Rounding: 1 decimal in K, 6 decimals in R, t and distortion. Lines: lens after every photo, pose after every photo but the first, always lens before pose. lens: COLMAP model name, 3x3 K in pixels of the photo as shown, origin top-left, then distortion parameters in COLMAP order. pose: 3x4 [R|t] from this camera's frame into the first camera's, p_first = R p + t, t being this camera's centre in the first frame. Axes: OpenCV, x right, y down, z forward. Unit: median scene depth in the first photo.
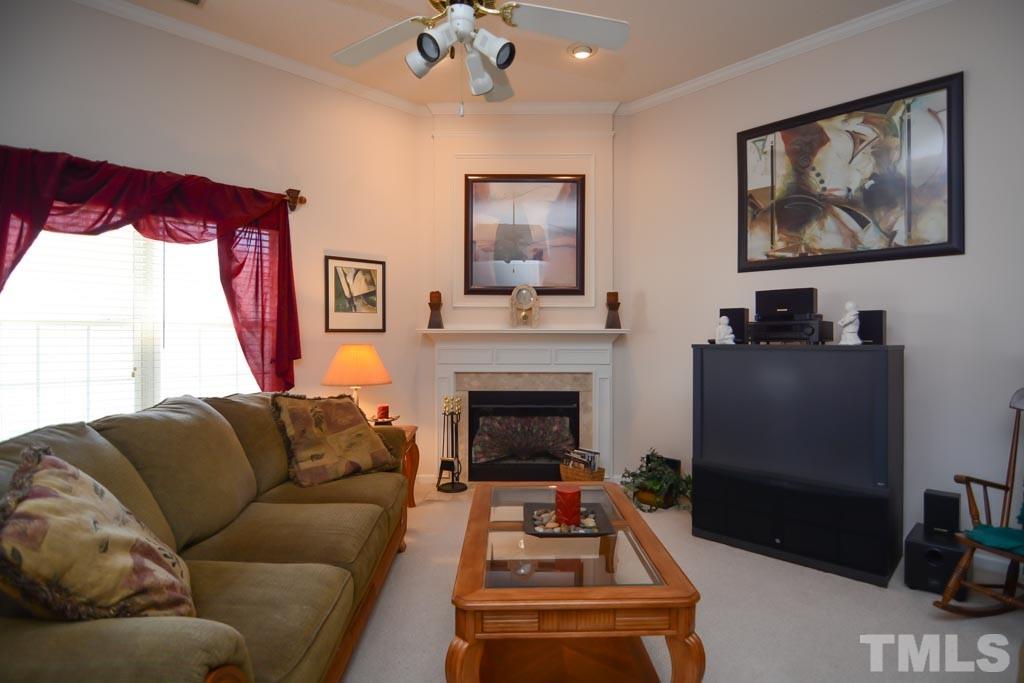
lens RADIAL K [[515.8, 0, 525.8], [0, 515.8, 337.8], [0, 0, 1]] dist [-0.005112, -0.008946]
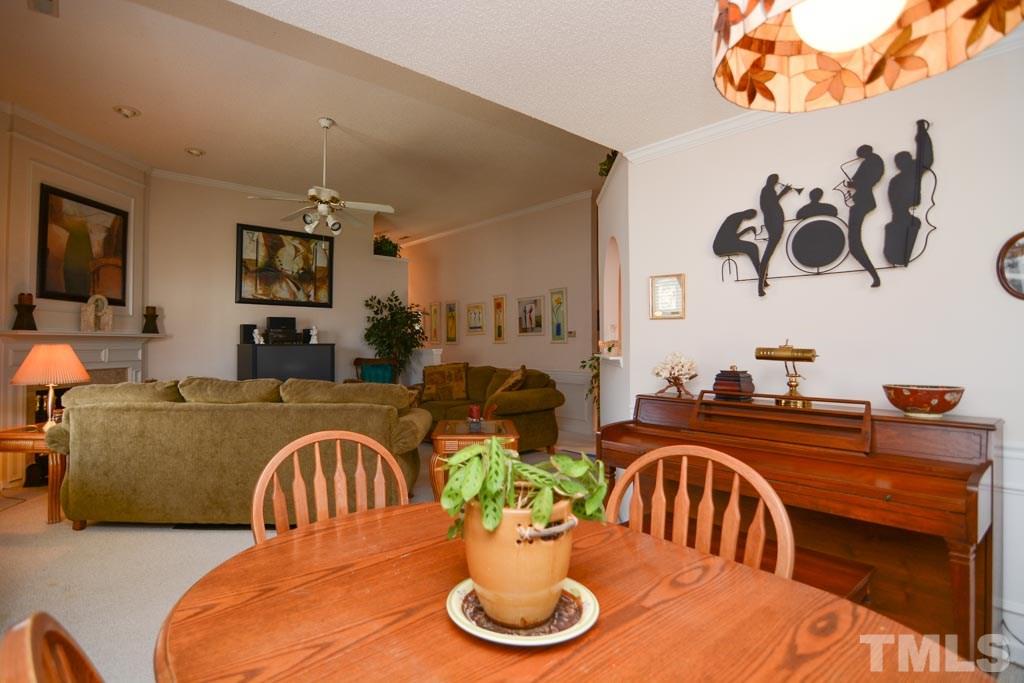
lens RADIAL K [[515.8, 0, 484.7], [0, 515.8, 337.4], [0, 0, 1]] dist [-0.005112, -0.008946]
pose [[0.086962, 0.012989, 0.996127, -1.325935], [-0.000857, 0.999916, -0.012963, 0.012635], [-0.996211, 0.000274, 0.086965, 0.008872]]
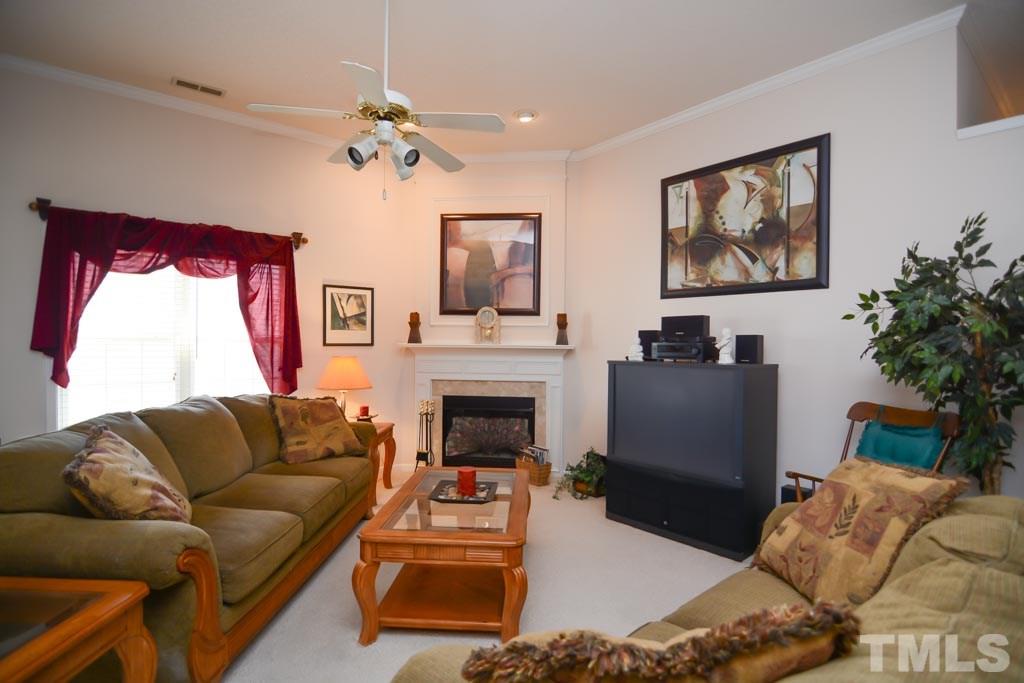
lens RADIAL K [[500.3, 0, 509.7], [0, 500.3, 349.4], [0, 0, 1]] dist [-0.002613, -0.010559]
pose [[0.995843, 0.010638, -0.090463, 0.184579], [-0.009633, 0.999887, 0.011534, -0.022802], [0.090576, -0.010615, 0.995833, -0.175908]]
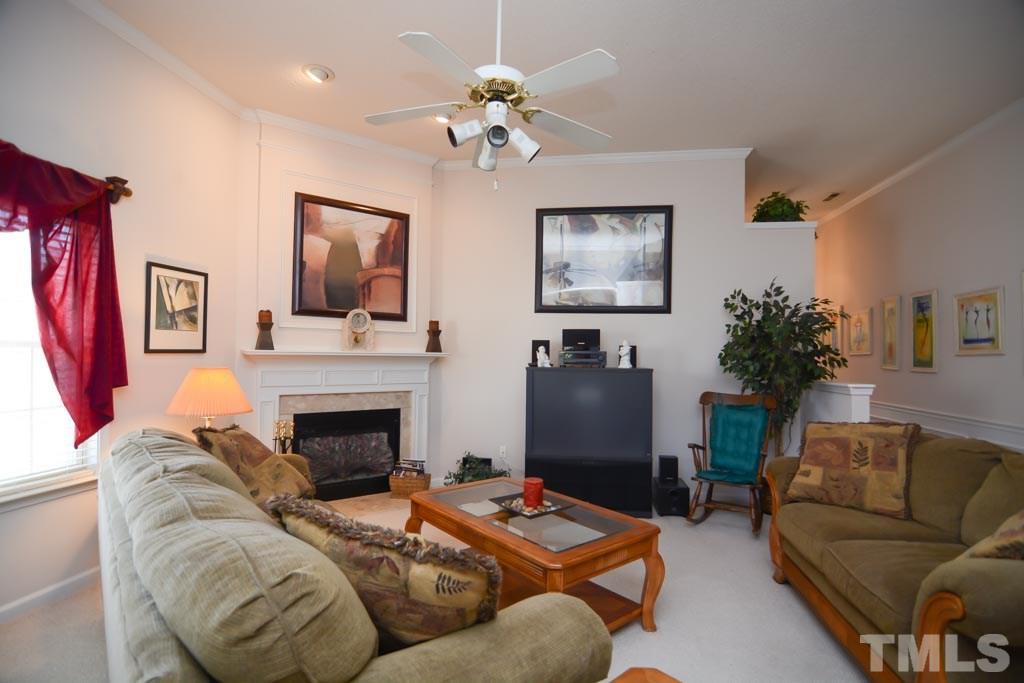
lens RADIAL K [[500.3, 0, 512.1], [0, 500.3, 349.6], [0, 0, 1]] dist [-0.002613, -0.010559]
pose [[0.799683, 0.017003, 0.600181, -0.437118], [-0.013866, 0.999855, -0.009850, -0.018160], [-0.600262, -0.000446, 0.799803, -0.002441]]
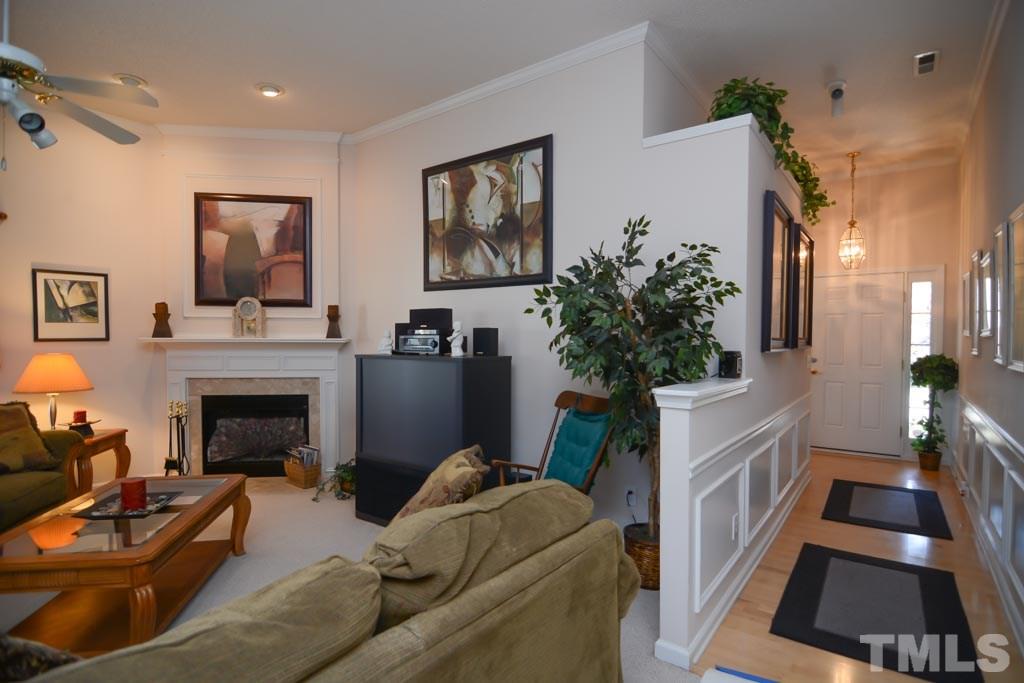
lens RADIAL K [[515.8, 0, 511.5], [0, 515.8, 347.4], [0, 0, 1]] dist [-0.005112, -0.008946]
pose [[0.989737, 0.000583, 0.142903, 0.467895], [-0.003781, 0.999748, 0.022109, -0.028462], [-0.142854, -0.022422, 0.989490, -0.184657]]
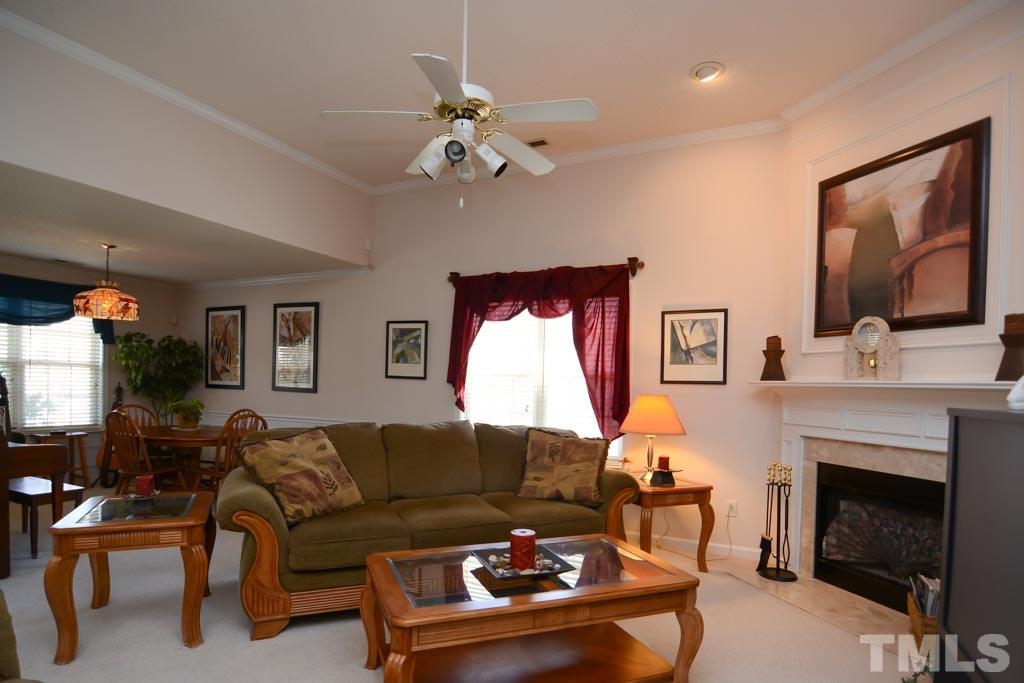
lens RADIAL K [[564.8, 0, 501.7], [0, 564.8, 399.0], [0, 0, 1]] dist [-0.014471, -0.004231]
pose [[0.319056, 0.030900, -0.947232, 0.666557], [-0.025500, 0.999386, 0.024013, 0.001269], [0.947393, 0.016493, 0.319648, 0.351444]]
